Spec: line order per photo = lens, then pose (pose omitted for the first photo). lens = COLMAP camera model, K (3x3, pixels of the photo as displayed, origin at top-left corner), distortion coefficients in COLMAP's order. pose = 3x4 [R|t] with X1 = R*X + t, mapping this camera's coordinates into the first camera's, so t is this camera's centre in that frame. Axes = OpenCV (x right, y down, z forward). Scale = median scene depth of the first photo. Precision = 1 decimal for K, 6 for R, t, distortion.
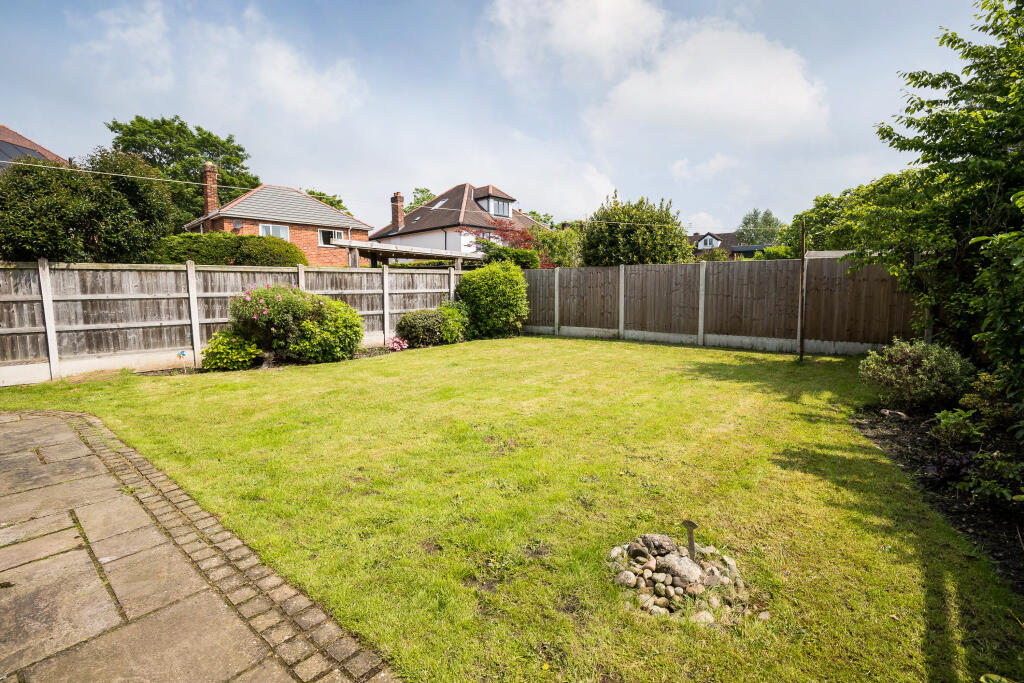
lens RADIAL K [[481.5, 0, 511.1], [0, 481.5, 342.2], [0, 0, 1]] dist [-0.030466, 0.004686]
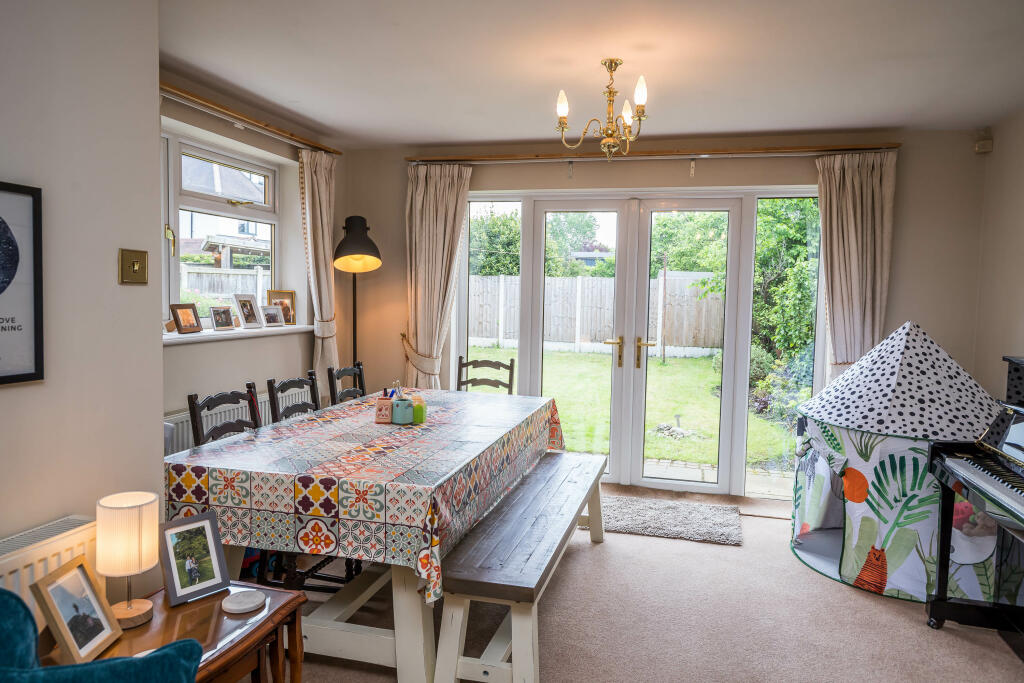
lens RADIAL K [[700.2, 0, 508.4], [0, 700.2, 339.2], [0, 0, 1]] dist [-0.001536, 0.006221]
pose [[0.904626, -0.003538, 0.426191, -0.405430], [0.016482, 0.999508, -0.026688, 0.015393], [-0.425887, 0.031167, 0.904240, -0.359281]]
